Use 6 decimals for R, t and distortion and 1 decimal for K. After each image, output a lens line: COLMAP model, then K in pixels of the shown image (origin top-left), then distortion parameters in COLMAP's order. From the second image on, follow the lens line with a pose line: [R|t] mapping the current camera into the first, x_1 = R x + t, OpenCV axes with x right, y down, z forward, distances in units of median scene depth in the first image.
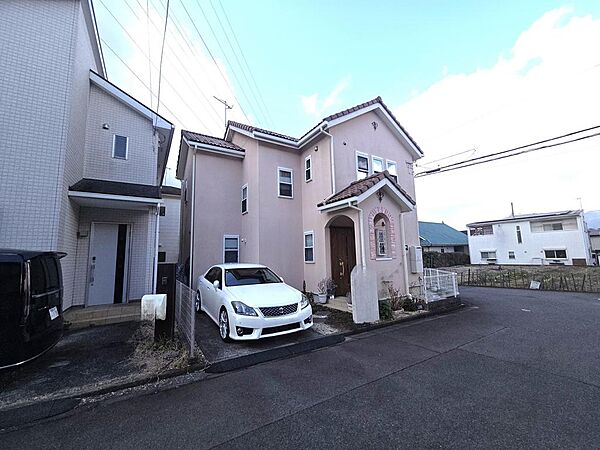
lens RADIAL K [[244.2, 0, 300.9], [0, 244.2, 225.7], [0, 0, 1]] dist [0.000909, 0.000156]
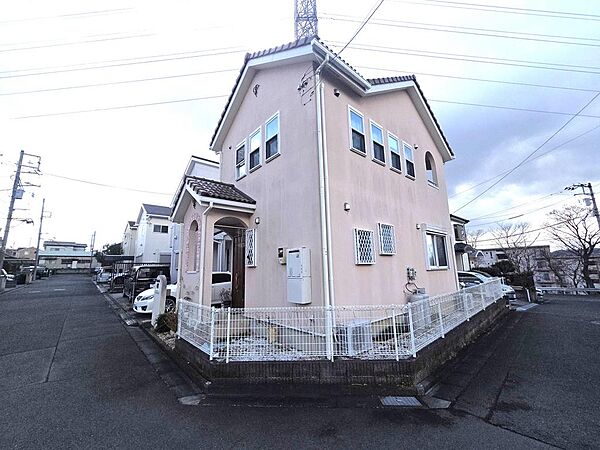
lens RADIAL K [[244.2, 0, 300.9], [0, 244.2, 225.7], [0, 0, 1]] dist [0.000909, 0.000156]
pose [[0.156644, -0.150037, -0.976192, 1.800547], [0.140623, 0.981712, -0.128320, 0.197189], [0.977593, -0.117175, 0.174878, 1.745912]]
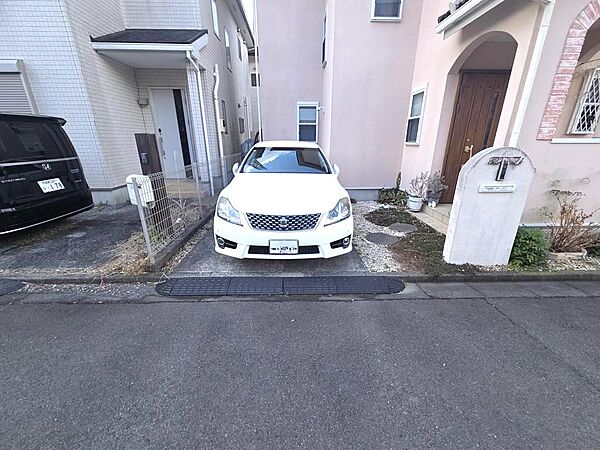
lens RADIAL K [[244.7, 0, 301.3], [0, 244.7, 225.5], [0, 0, 1]] dist [0.001731, 0.000026]
pose [[0.864456, 0.190881, -0.465060, 0.204799], [0.038723, 0.897076, 0.440177, 0.086094], [0.501215, -0.398522, 0.768091, 0.506423]]
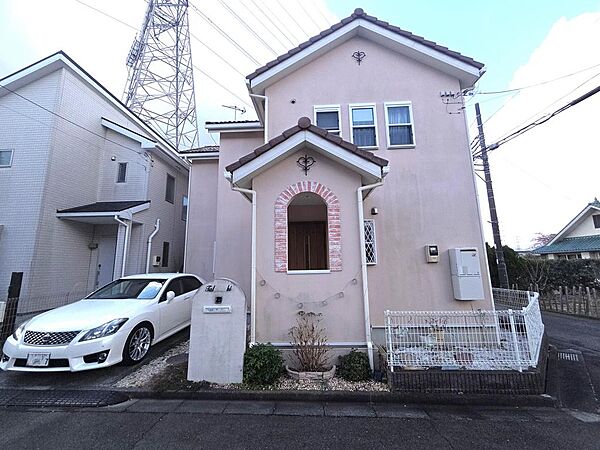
lens RADIAL K [[244.2, 0, 300.9], [0, 244.2, 225.7], [0, 0, 1]] dist [0.000909, 0.000156]
pose [[0.822177, -0.082973, -0.563152, 0.909288], [0.066500, 0.996546, -0.049740, 0.080012], [0.565334, 0.003445, 0.824855, 0.729465]]
